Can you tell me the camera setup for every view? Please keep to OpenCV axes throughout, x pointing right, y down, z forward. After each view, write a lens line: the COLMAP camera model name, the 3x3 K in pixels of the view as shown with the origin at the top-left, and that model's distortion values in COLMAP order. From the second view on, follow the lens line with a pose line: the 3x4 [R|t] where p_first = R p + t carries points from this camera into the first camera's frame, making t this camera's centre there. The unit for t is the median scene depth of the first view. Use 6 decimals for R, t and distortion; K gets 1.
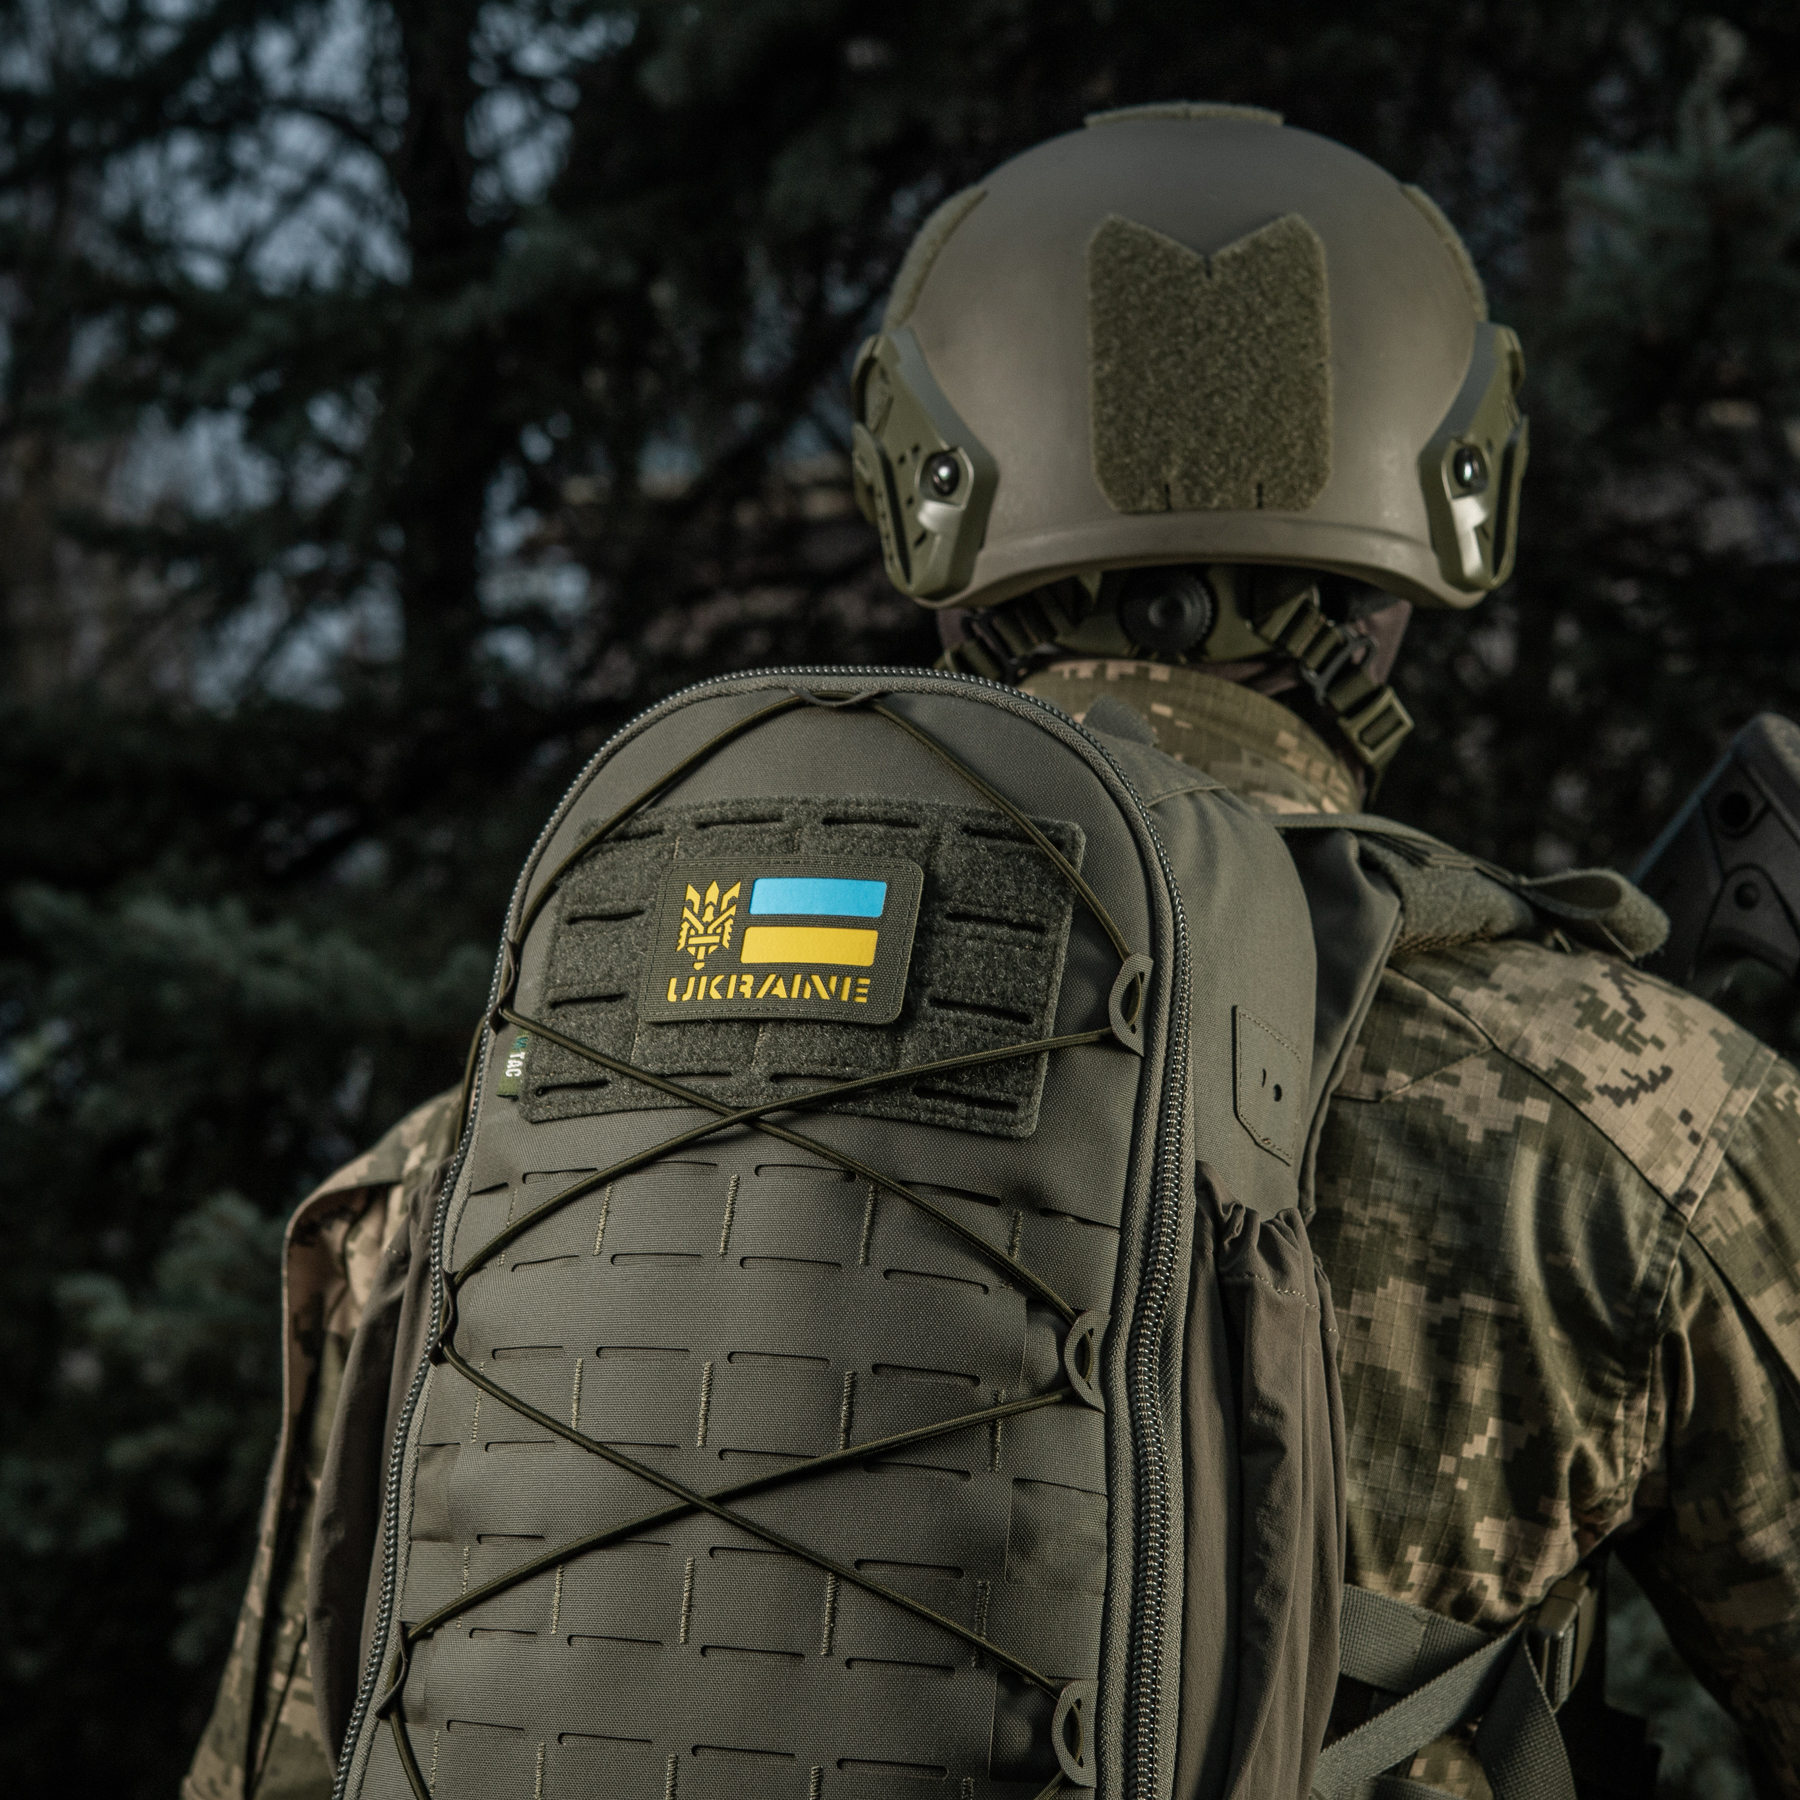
lens RADIAL K [[4840.1, 0, 1035.9], [0, 4840.1, 1029.3], [0, 0, 1]] dist [0.082724, -1.027301]
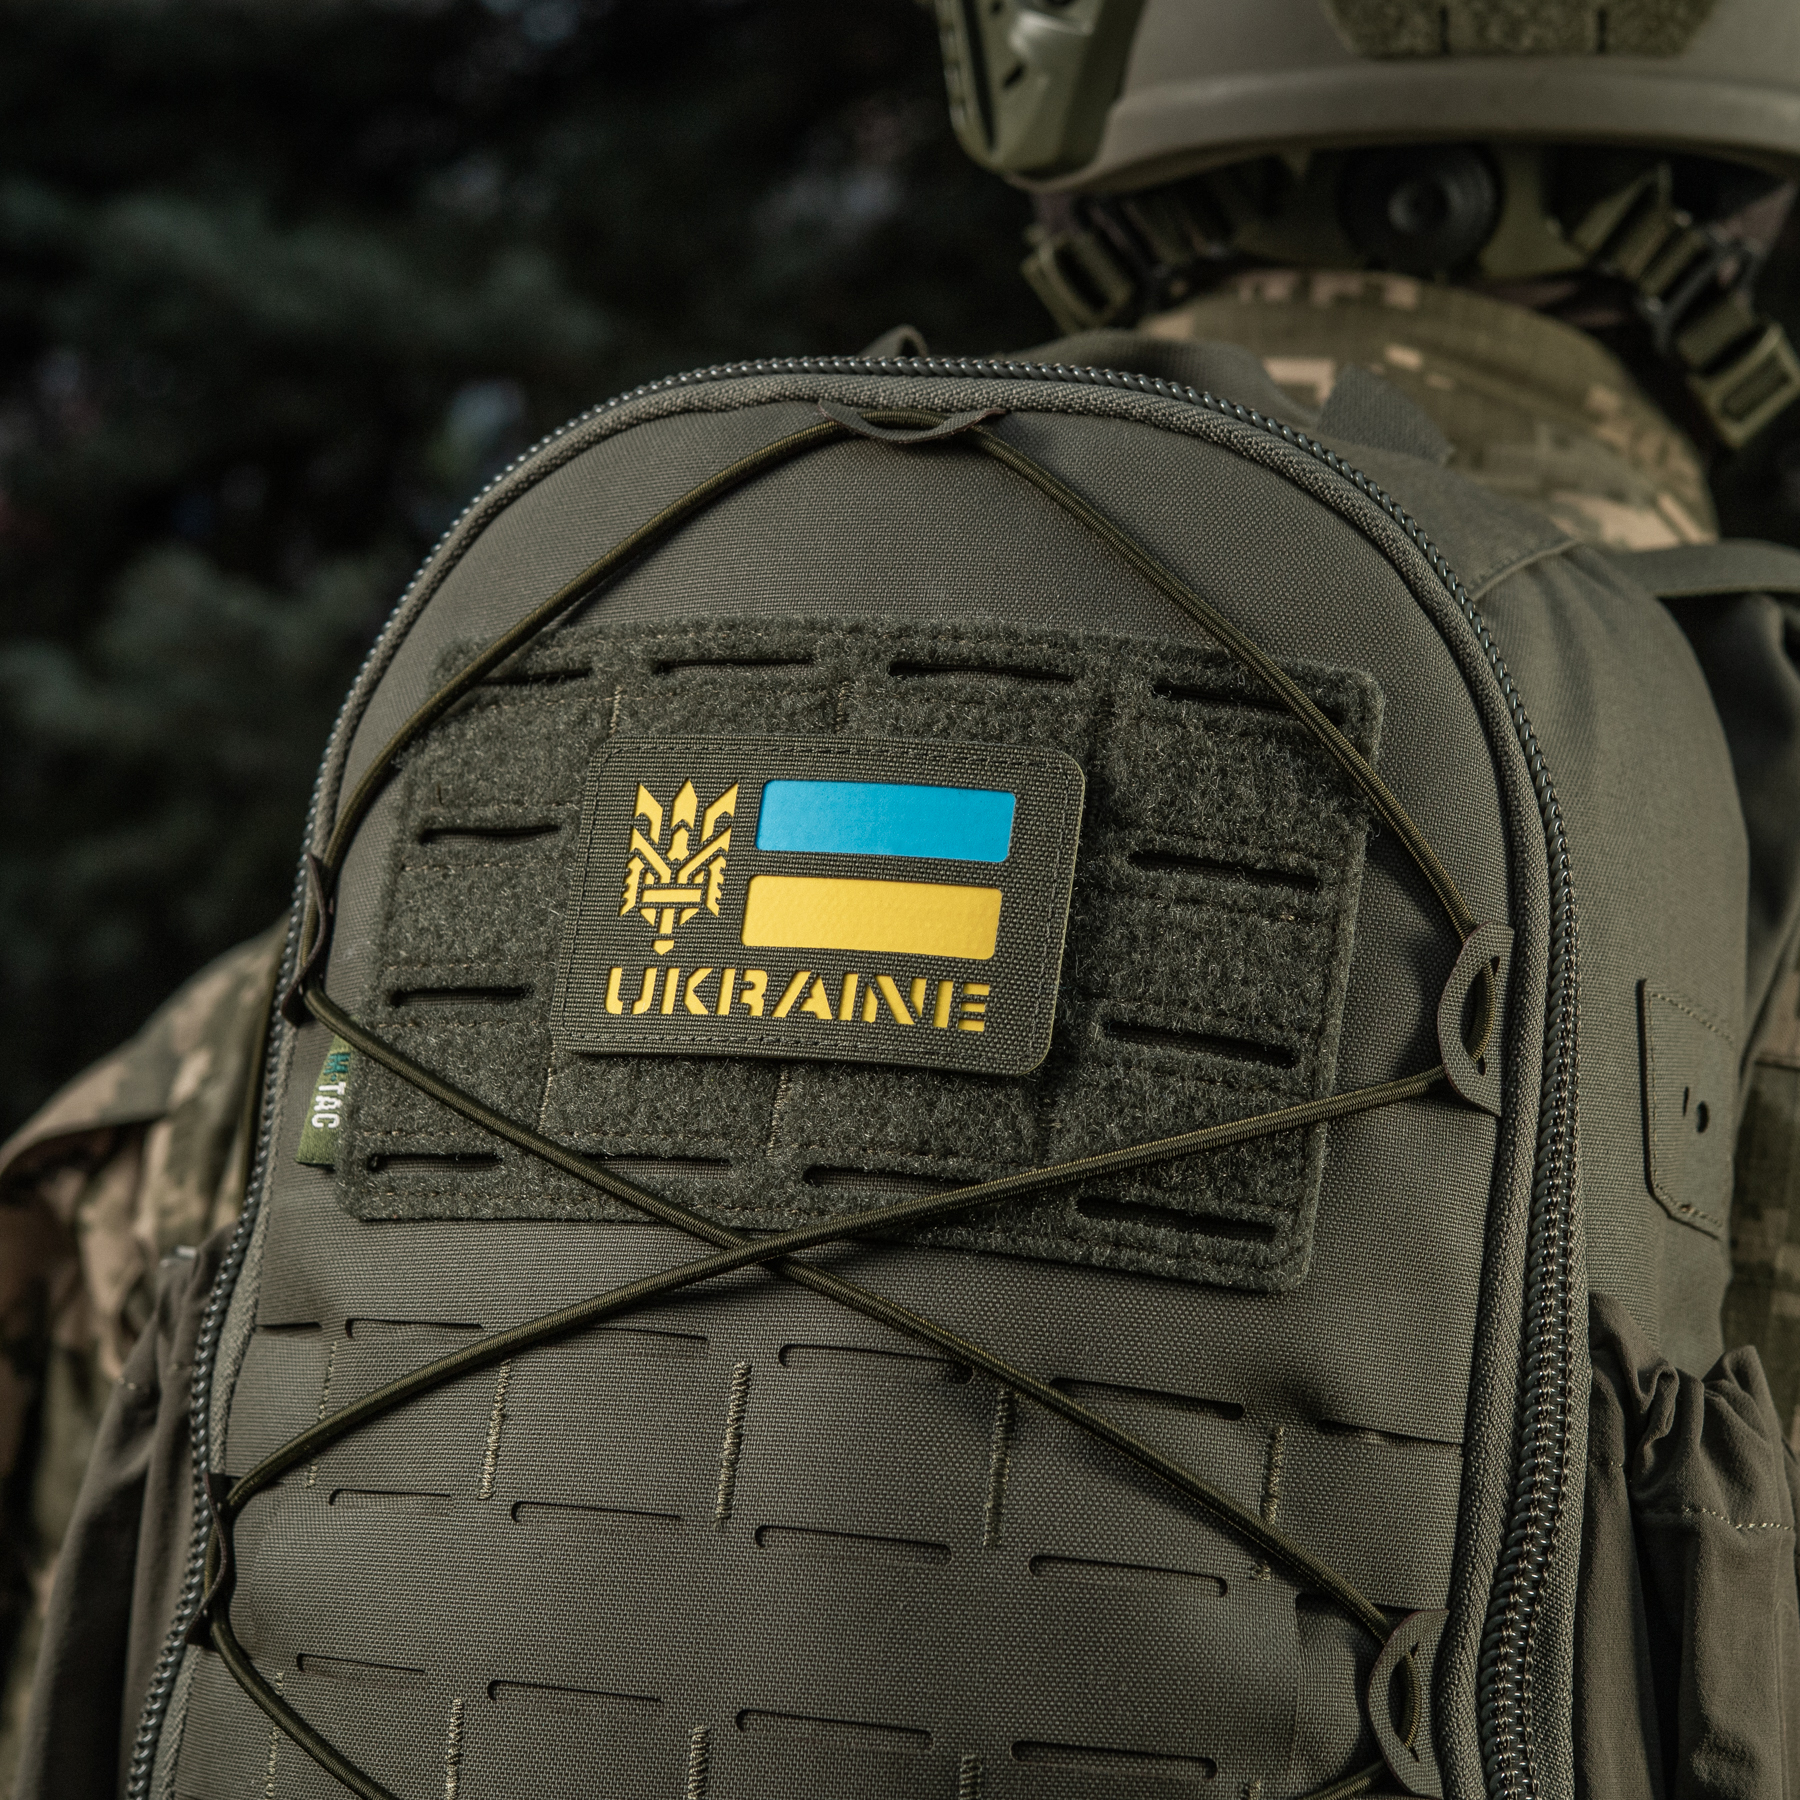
lens RADIAL K [[4840.1, 0, 1035.9], [0, 4840.1, 1029.3], [0, 0, 1]] dist [0.082724, -1.027301]
pose [[0.999794, -0.011407, 0.016779, -0.037498], [0.009206, 0.992006, 0.125853, -0.070833], [-0.018081, -0.125673, 0.991907, 0.466415]]
